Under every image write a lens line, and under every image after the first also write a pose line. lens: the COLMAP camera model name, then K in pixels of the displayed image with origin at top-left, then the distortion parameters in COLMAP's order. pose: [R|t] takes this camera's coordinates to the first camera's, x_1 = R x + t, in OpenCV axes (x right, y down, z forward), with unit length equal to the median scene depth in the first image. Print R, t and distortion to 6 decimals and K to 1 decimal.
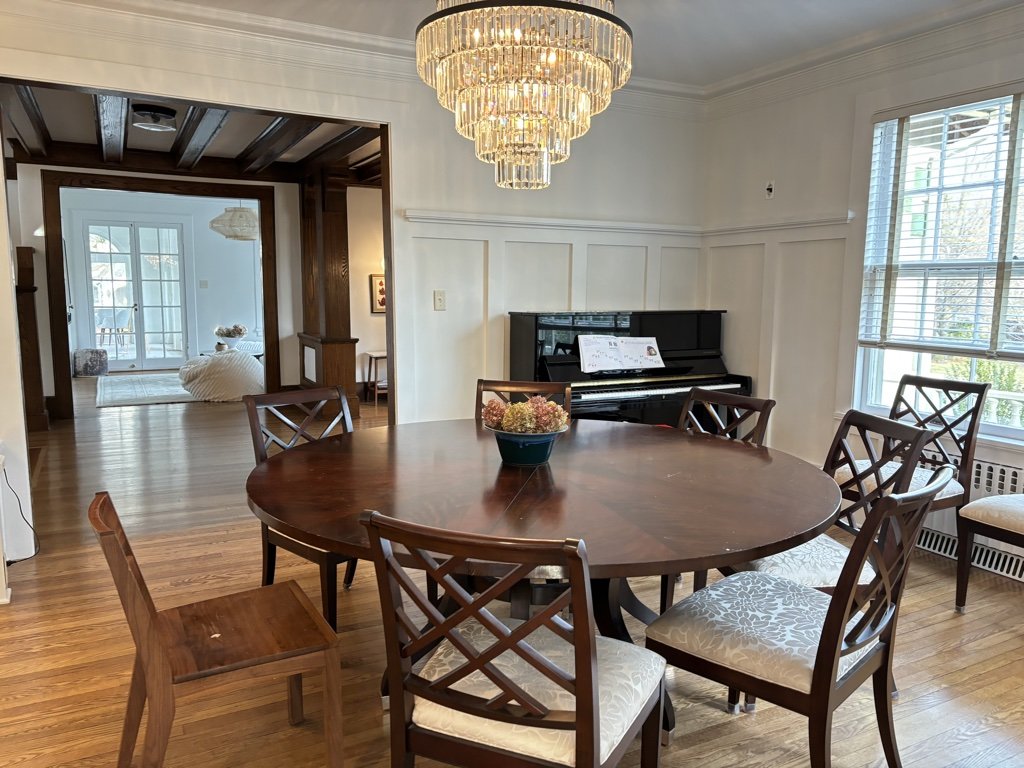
lens RADIAL K [[777.2, 0, 533.9], [0, 777.2, 386.1], [0, 0, 1]] dist [0.036834, -0.042080]
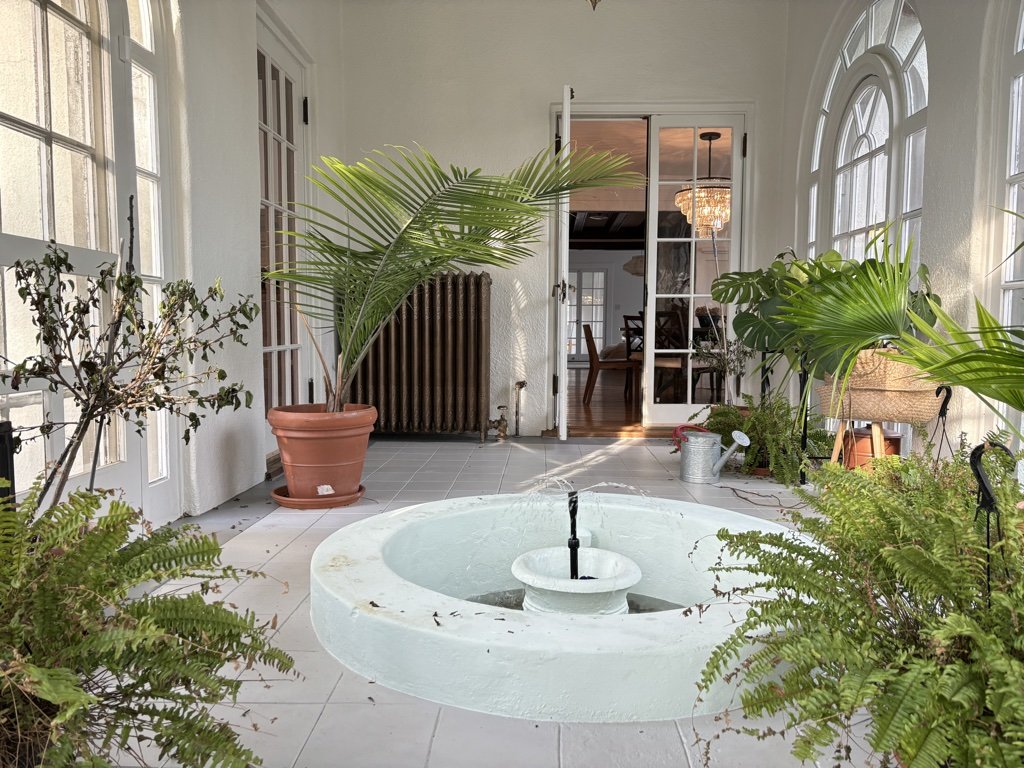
lens RADIAL K [[777.2, 0, 517.7], [0, 777.2, 389.8], [0, 0, 1]] dist [0.036834, -0.042080]
pose [[0.863612, 0.038906, -0.502653, 0.479427], [-0.065941, 0.997170, -0.036112, 0.262578], [0.499826, 0.064332, 0.863733, -1.072444]]
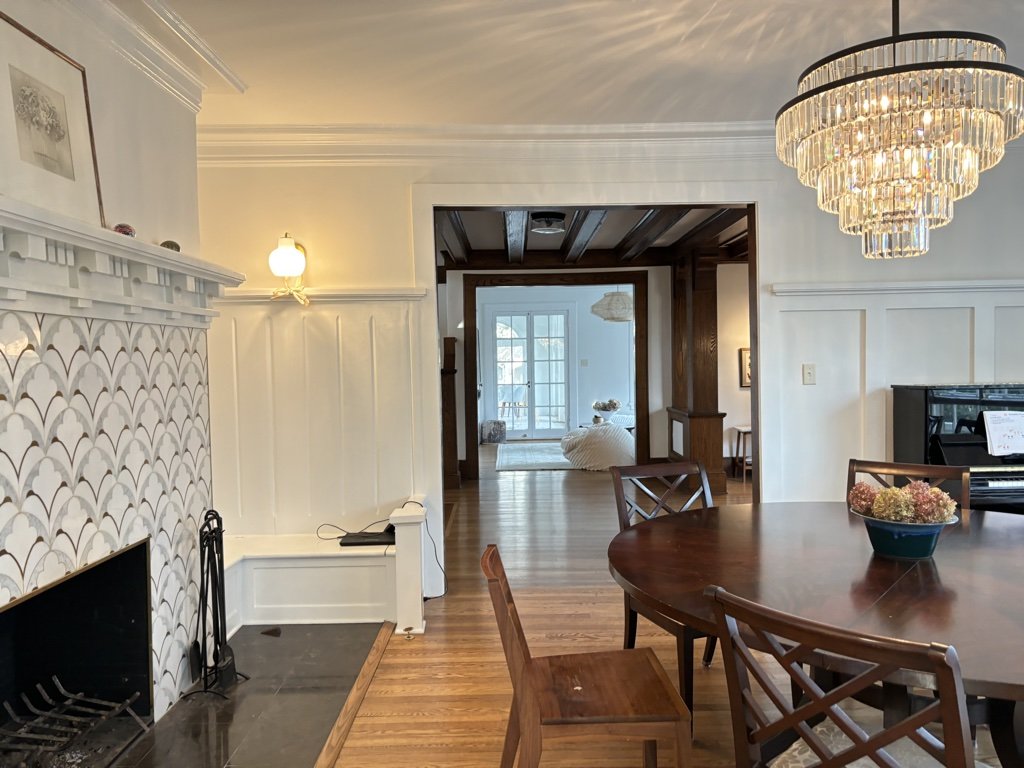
lens RADIAL K [[777.2, 0, 512.1], [0, 777.2, 383.8], [0, 0, 1]] dist [0.036834, -0.042080]
pose [[0.881307, -0.009837, -0.472443, 0.013812], [-0.036114, 0.995457, -0.088095, -0.001675], [0.471163, 0.094700, 0.876948, -0.016738]]
